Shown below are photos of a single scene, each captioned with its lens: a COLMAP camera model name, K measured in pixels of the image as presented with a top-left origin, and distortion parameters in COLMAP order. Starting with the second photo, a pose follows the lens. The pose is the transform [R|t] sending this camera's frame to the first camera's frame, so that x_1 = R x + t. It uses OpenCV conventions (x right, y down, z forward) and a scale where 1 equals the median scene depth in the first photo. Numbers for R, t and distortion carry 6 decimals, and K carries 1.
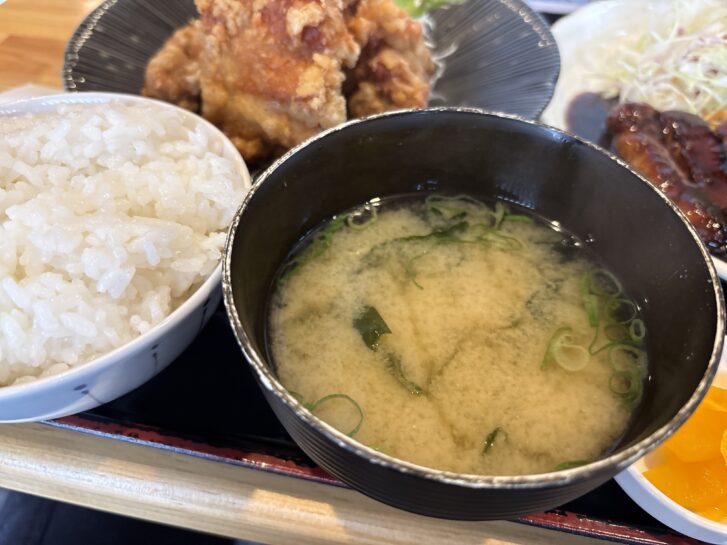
lens RADIAL K [[556.4, 0, 363.5], [0, 556.4, 272.5], [0, 0, 1]] dist [-0.031894, -0.000320]
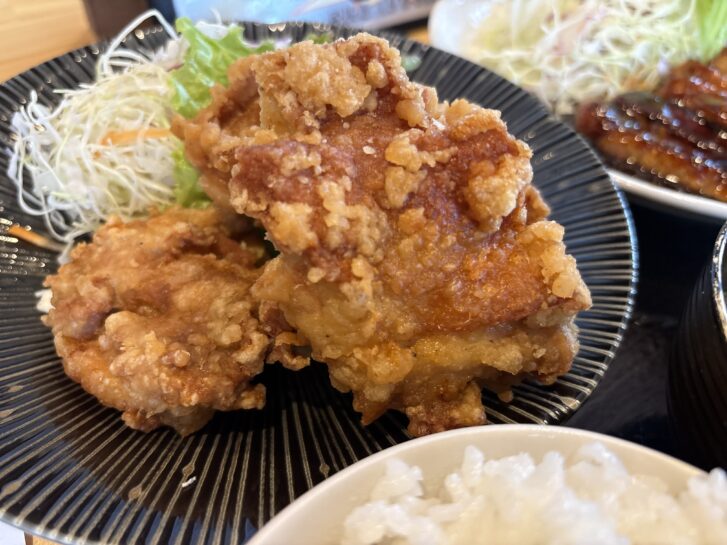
lens RADIAL K [[556.4, 0, 363.5], [0, 556.4, 272.5], [0, 0, 1]] dist [-0.031894, -0.000320]
pose [[0.708858, -0.515955, 0.480947, -0.577043], [0.503163, 0.847736, 0.167841, -0.573765], [-0.494314, 0.123020, 0.860534, 0.575017]]
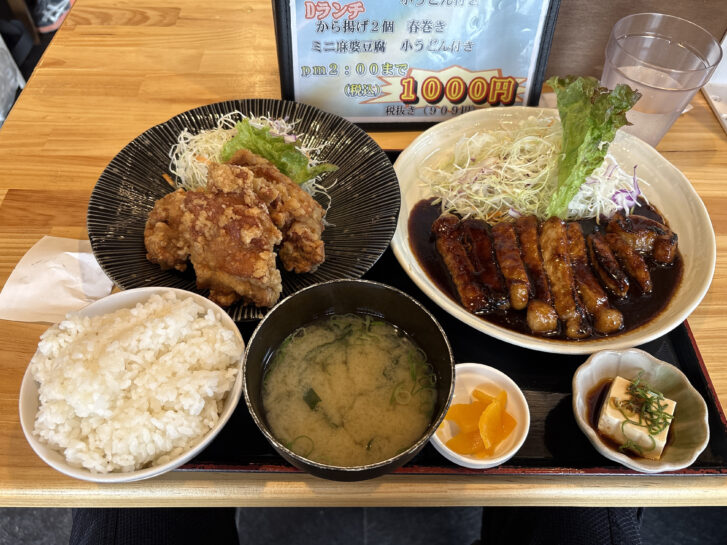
lens RADIAL K [[560.7, 0, 363.5], [0, 560.7, 272.5], [0, 0, 1]] dist [-0.005017, -0.002363]
pose [[0.981615, -0.150076, 0.117935, 0.022742], [0.139394, 0.985749, 0.094171, -0.469537], [-0.130387, -0.076000, 0.988546, -0.942331]]
